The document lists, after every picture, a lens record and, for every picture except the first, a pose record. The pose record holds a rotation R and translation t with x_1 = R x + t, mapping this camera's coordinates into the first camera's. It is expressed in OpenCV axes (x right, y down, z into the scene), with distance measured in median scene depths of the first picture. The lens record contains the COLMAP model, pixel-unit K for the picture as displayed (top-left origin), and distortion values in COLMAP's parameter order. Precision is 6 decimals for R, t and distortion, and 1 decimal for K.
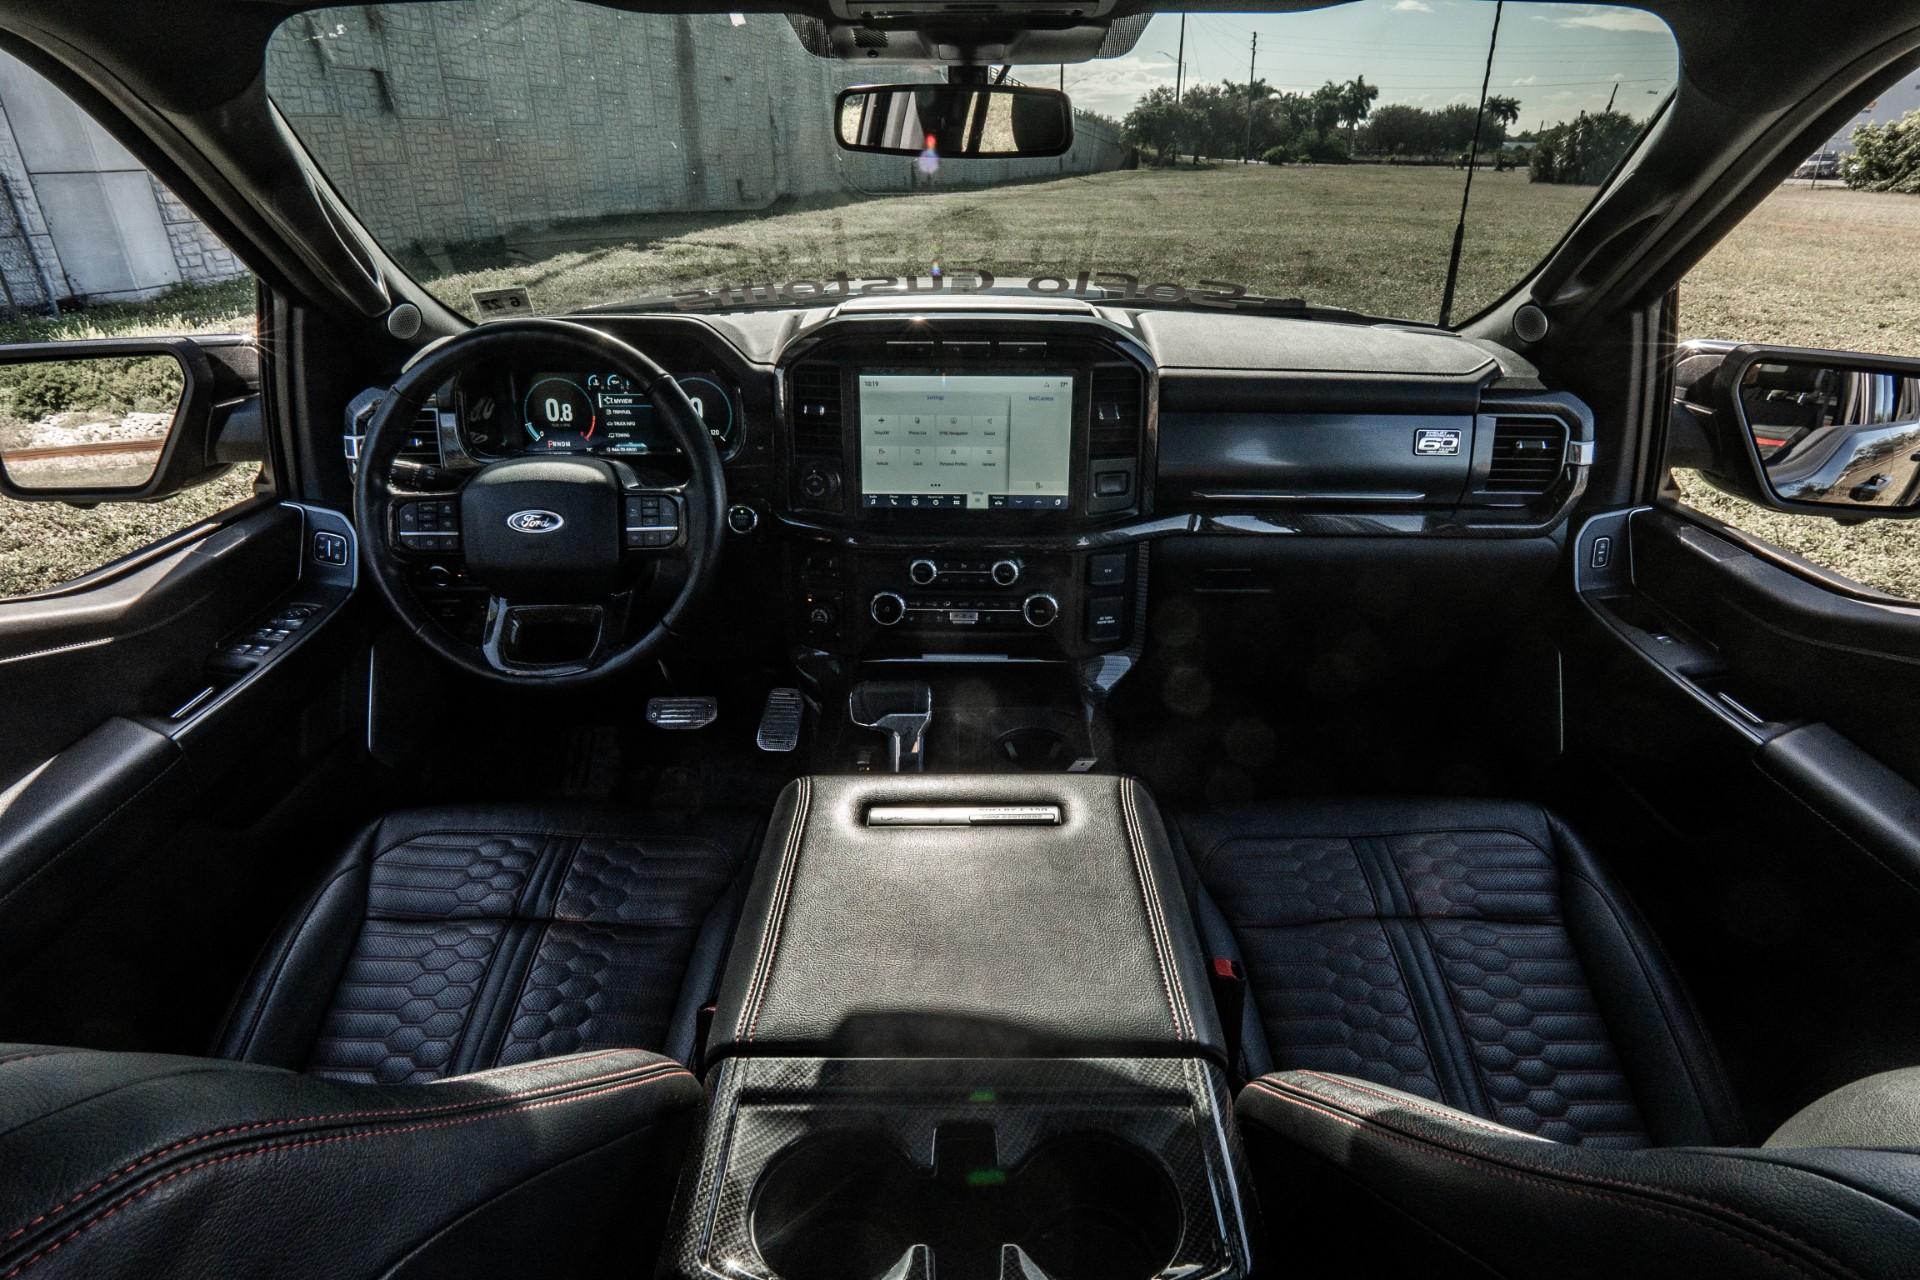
lens RADIAL K [[1018.5, 0, 959.0], [0, 1018.5, 641.6], [0, 0, 1]] dist [-0.032567, 0.007017]
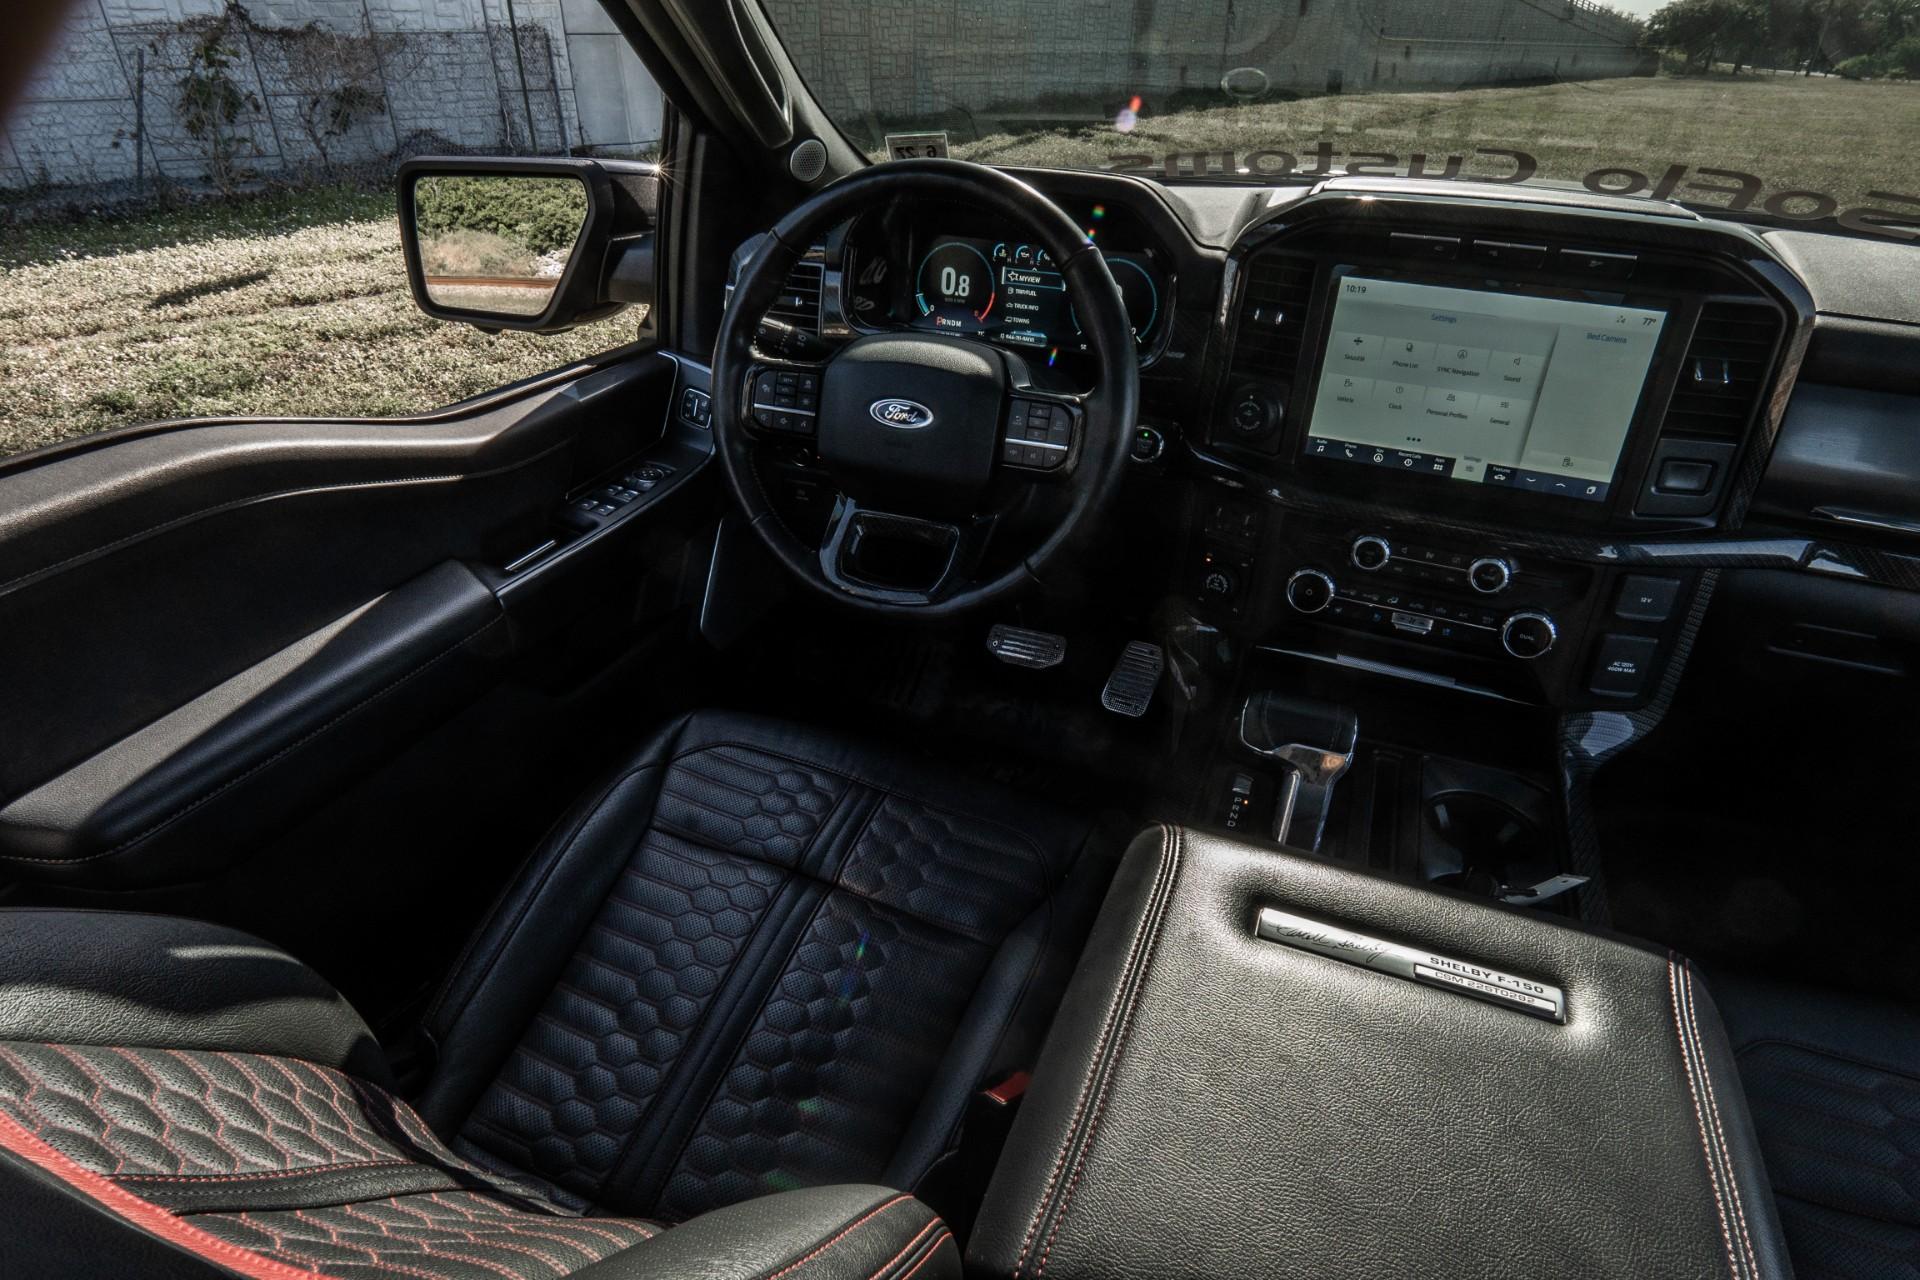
lens RADIAL K [[1018.5, 0, 959.0], [0, 1018.5, 641.6], [0, 0, 1]] dist [-0.032567, 0.007017]
pose [[0.926257, 0.209900, -0.313032, -0.068745], [-0.181879, 0.976391, 0.116533, -0.037135], [0.330102, -0.051006, 0.942566, 0.200376]]
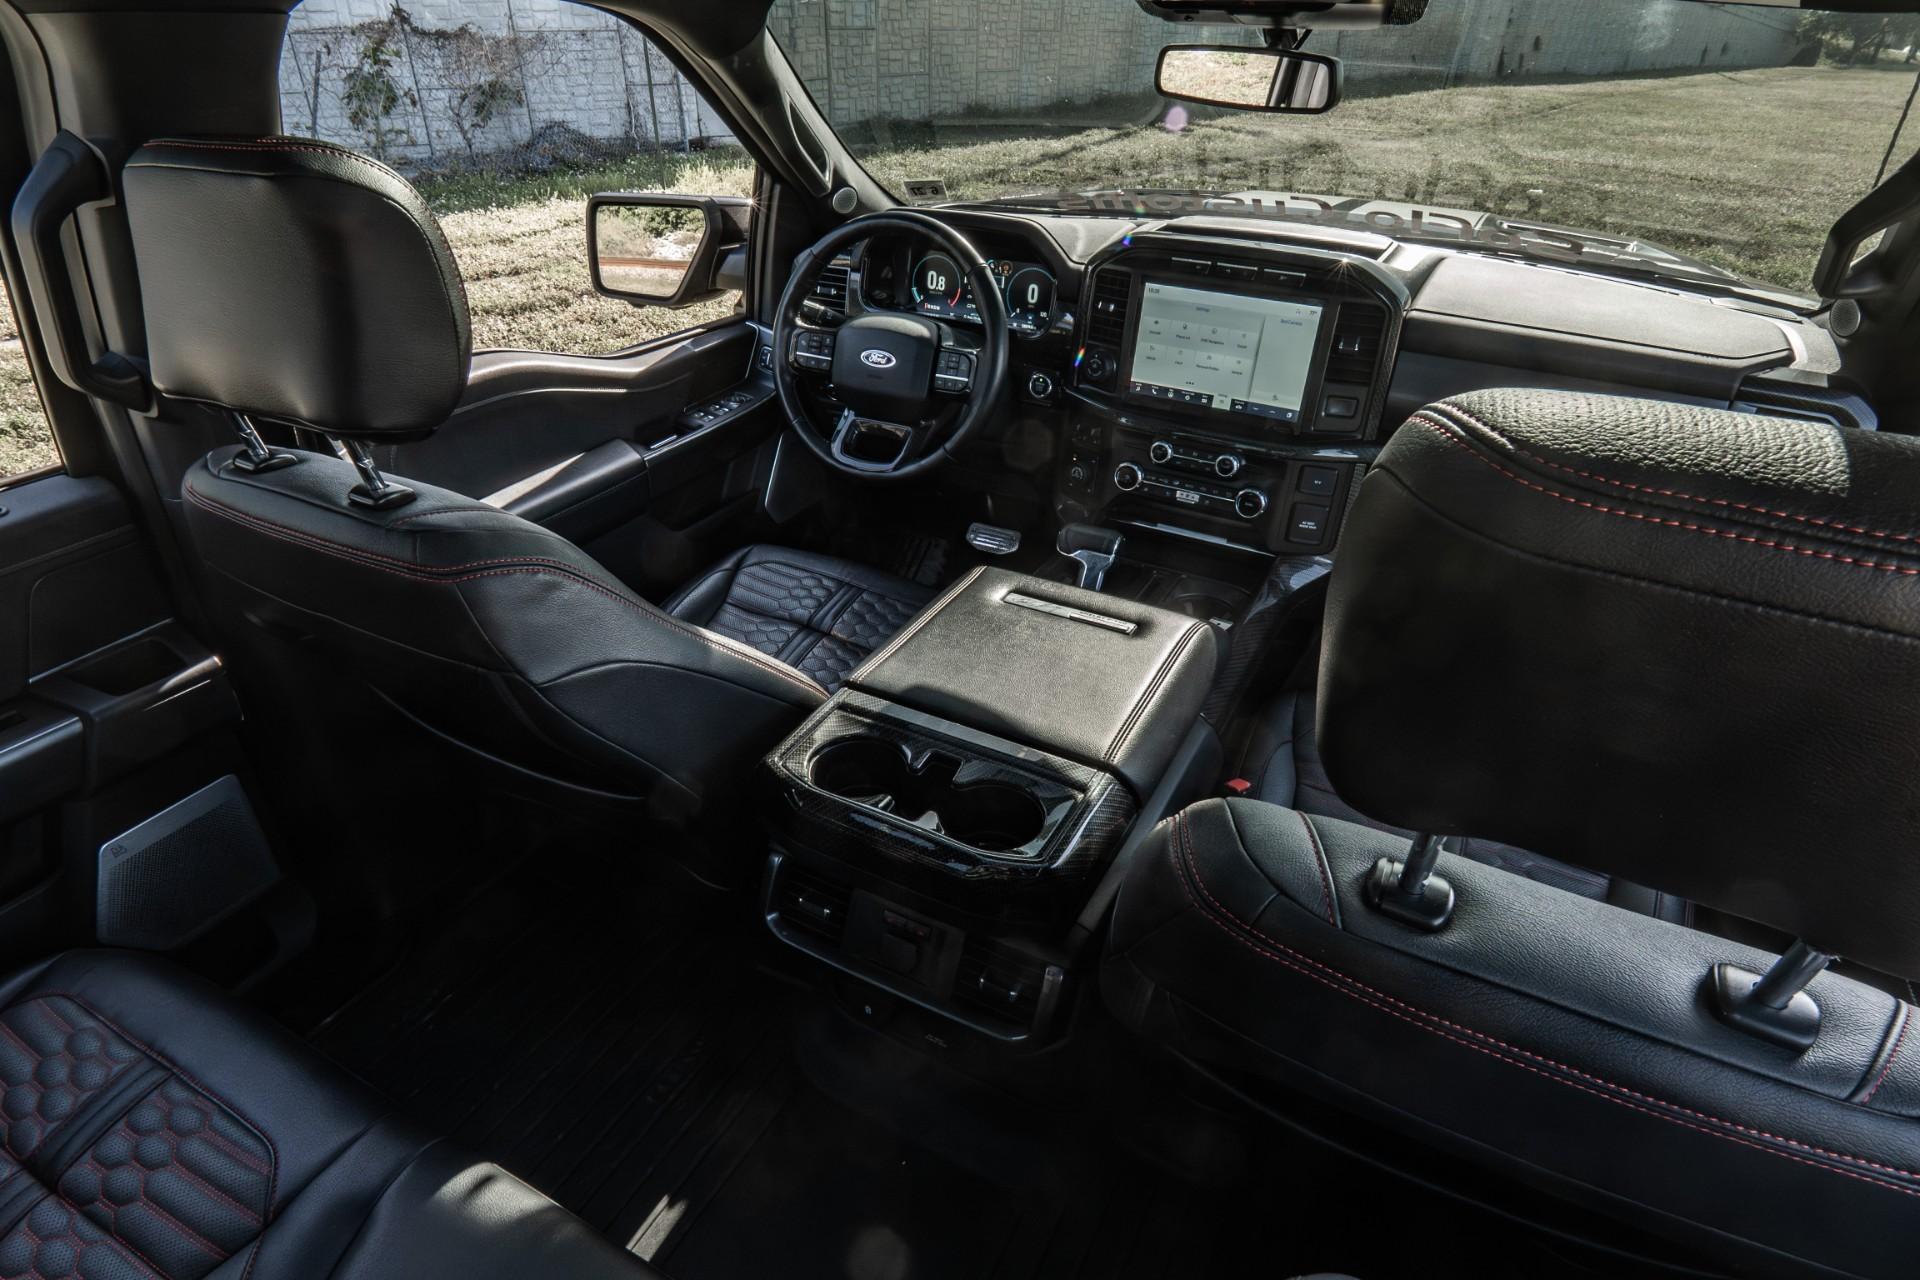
lens RADIAL K [[1016.2, 0, 958.3], [0, 1016.2, 654.3], [0, 0, 1]] dist [-0.038544, 0.013345]
pose [[0.884397, 0.262462, -0.385947, 0.283666], [-0.218353, 0.963502, 0.154870, 0.029772], [0.412508, -0.052694, 0.909428, -0.218440]]
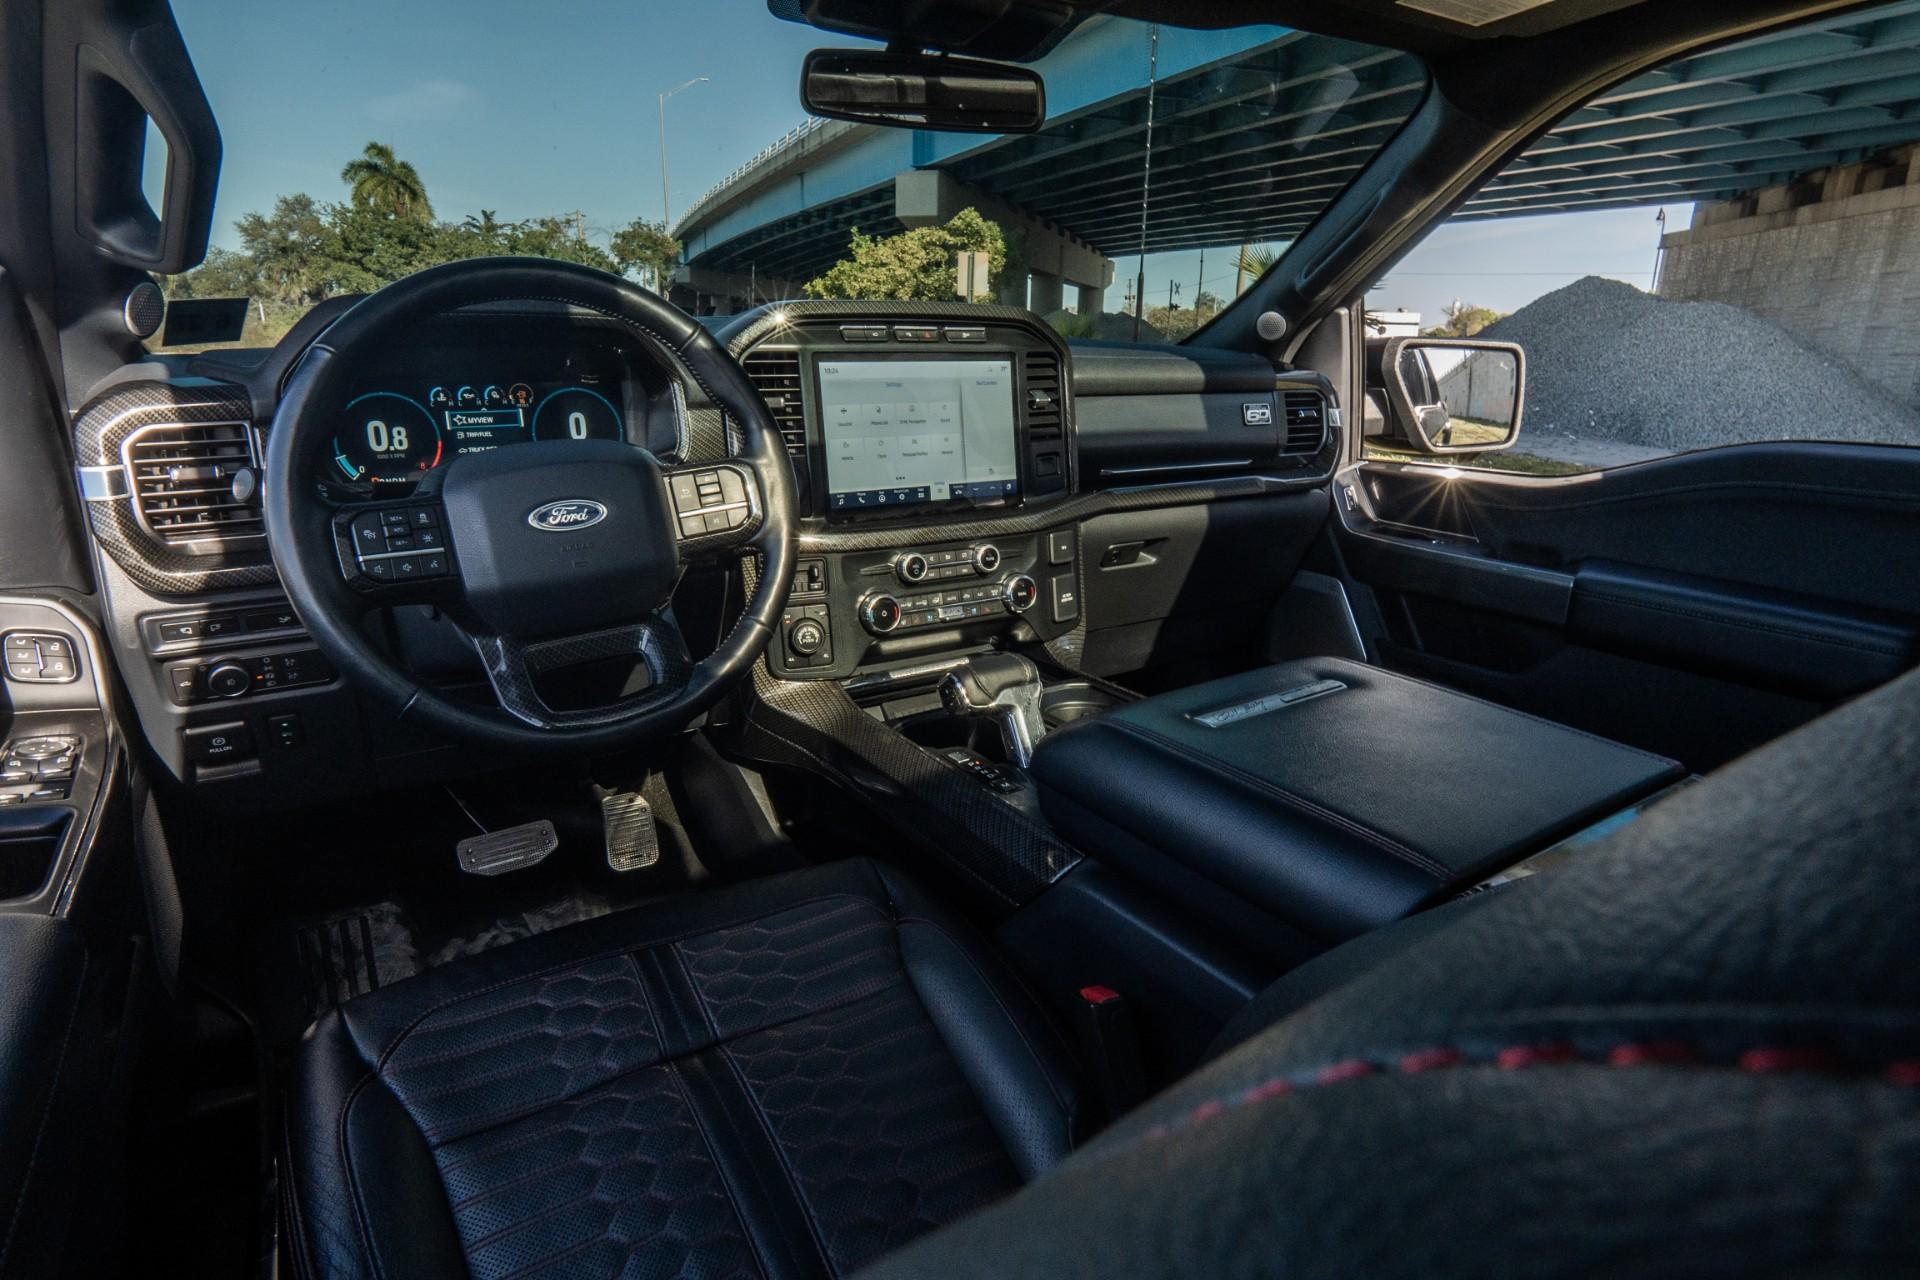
lens RADIAL K [[1018.5, 0, 959.0], [0, 1018.5, 641.6], [0, 0, 1]] dist [-0.032567, 0.007017]
pose [[0.835785, -0.153614, 0.527130, -0.500926], [0.232969, 0.968573, -0.087125, 0.087138], [-0.497180, 0.195623, 0.845307, 0.214374]]
